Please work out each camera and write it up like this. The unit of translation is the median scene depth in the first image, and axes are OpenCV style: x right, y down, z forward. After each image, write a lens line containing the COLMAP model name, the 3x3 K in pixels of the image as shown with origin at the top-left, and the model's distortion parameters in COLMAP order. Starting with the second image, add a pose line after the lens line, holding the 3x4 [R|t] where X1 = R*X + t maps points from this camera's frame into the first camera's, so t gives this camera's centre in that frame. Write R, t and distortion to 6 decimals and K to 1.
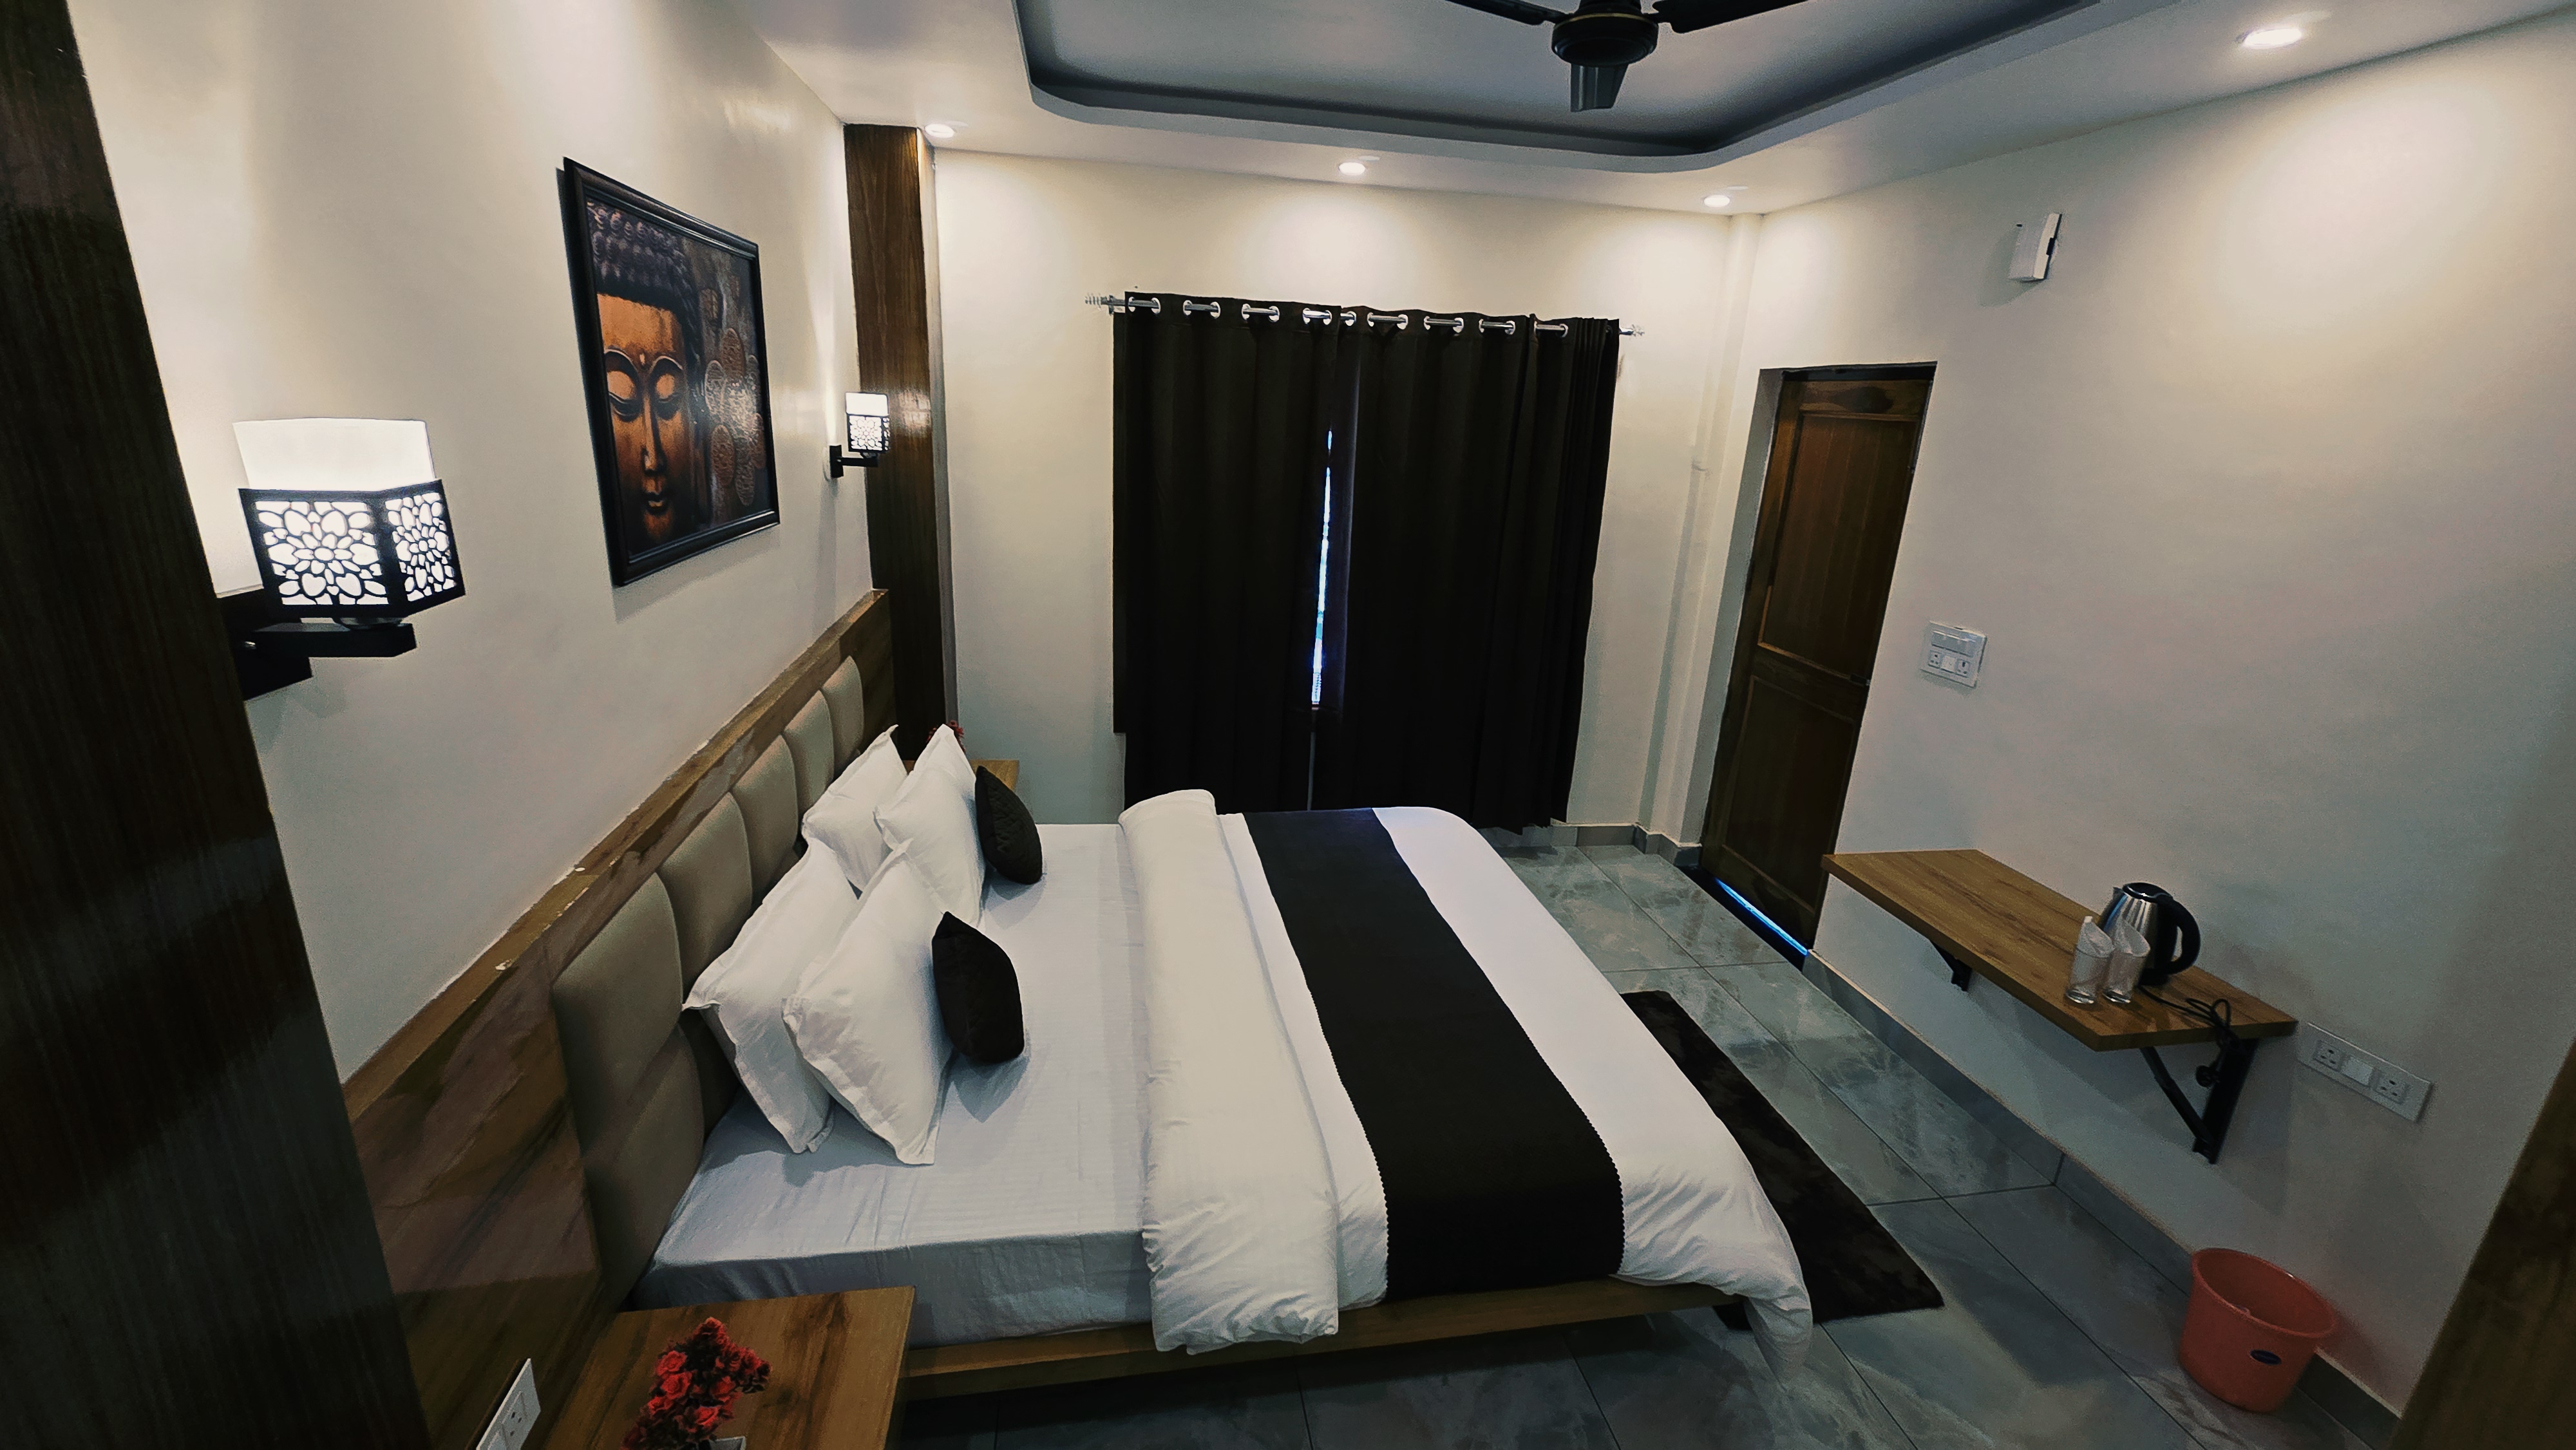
lens RADIAL K [[1066.7, 0, 1288.0], [0, 1066.7, 725.0], [0, 0, 1]] dist [-0.012379, 0.005066]
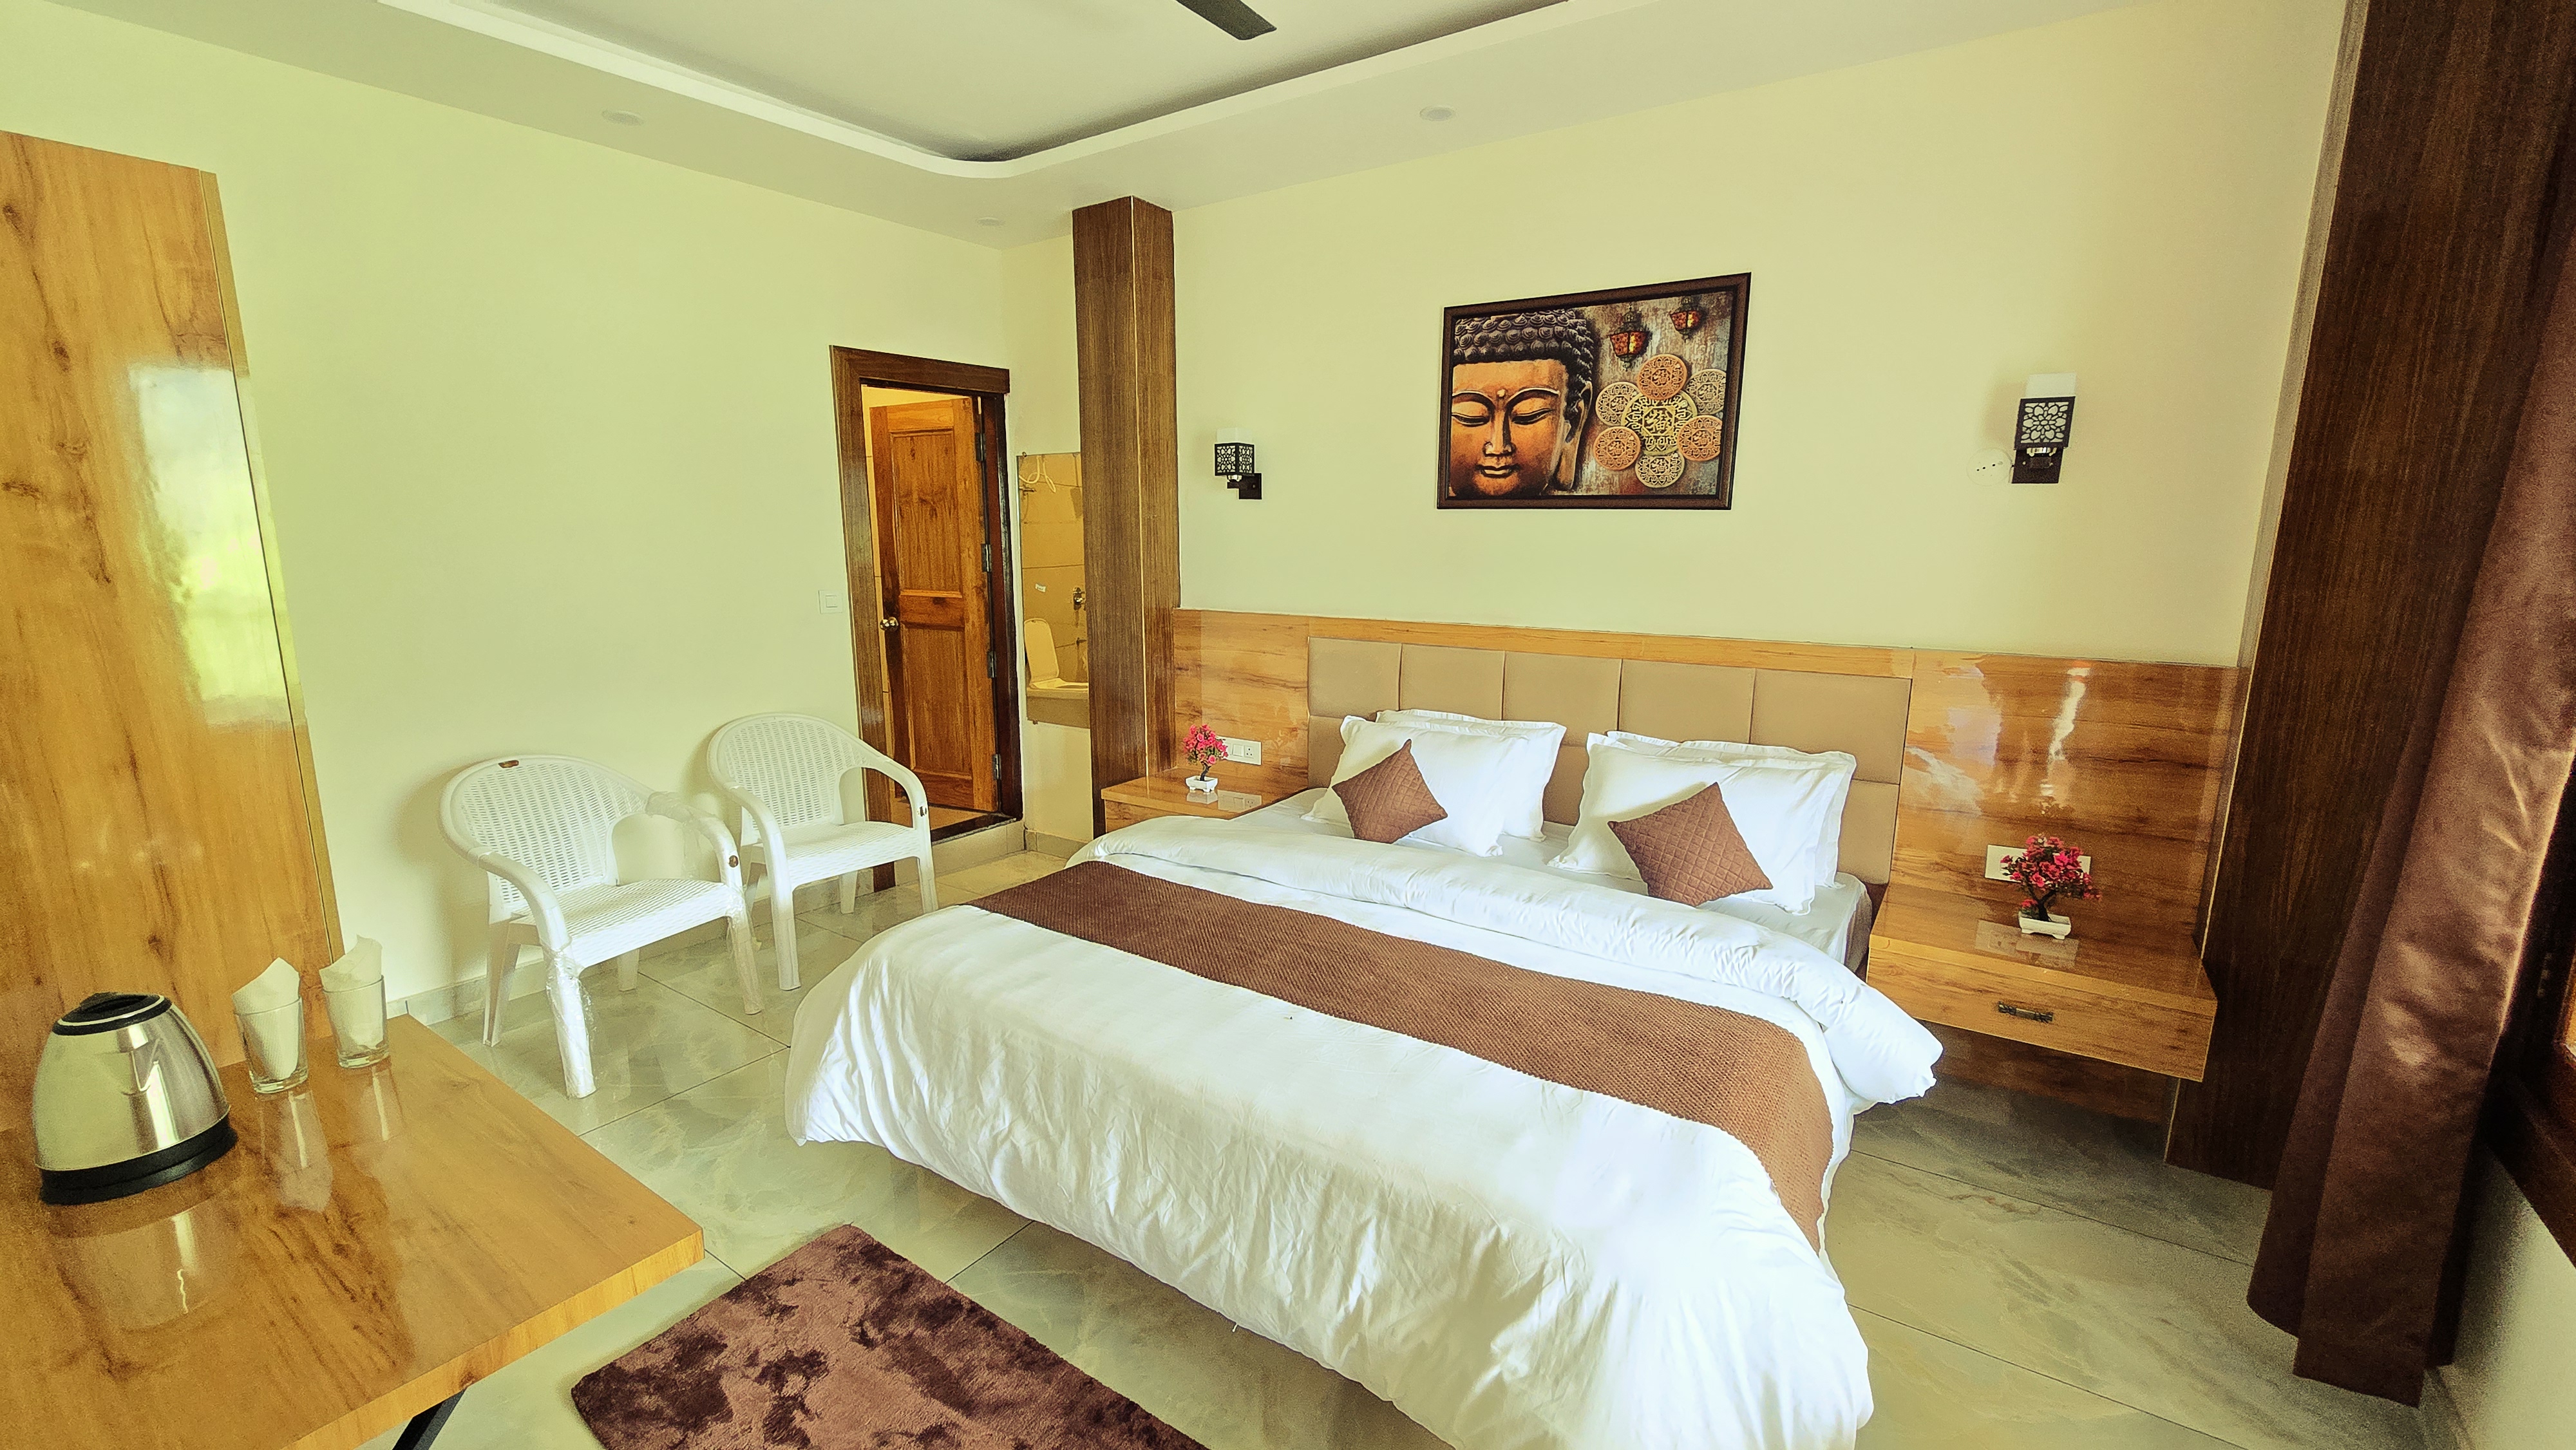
lens RADIAL K [[1066.7, 0, 1288.0], [0, 1066.7, 725.0], [0, 0, 1]] dist [-0.012379, 0.005066]
pose [[-0.701672, 0.082799, -0.707673, 0.984604], [-0.245936, 0.904034, 0.349624, -0.371461], [0.668709, 0.419364, -0.613972, 2.089703]]
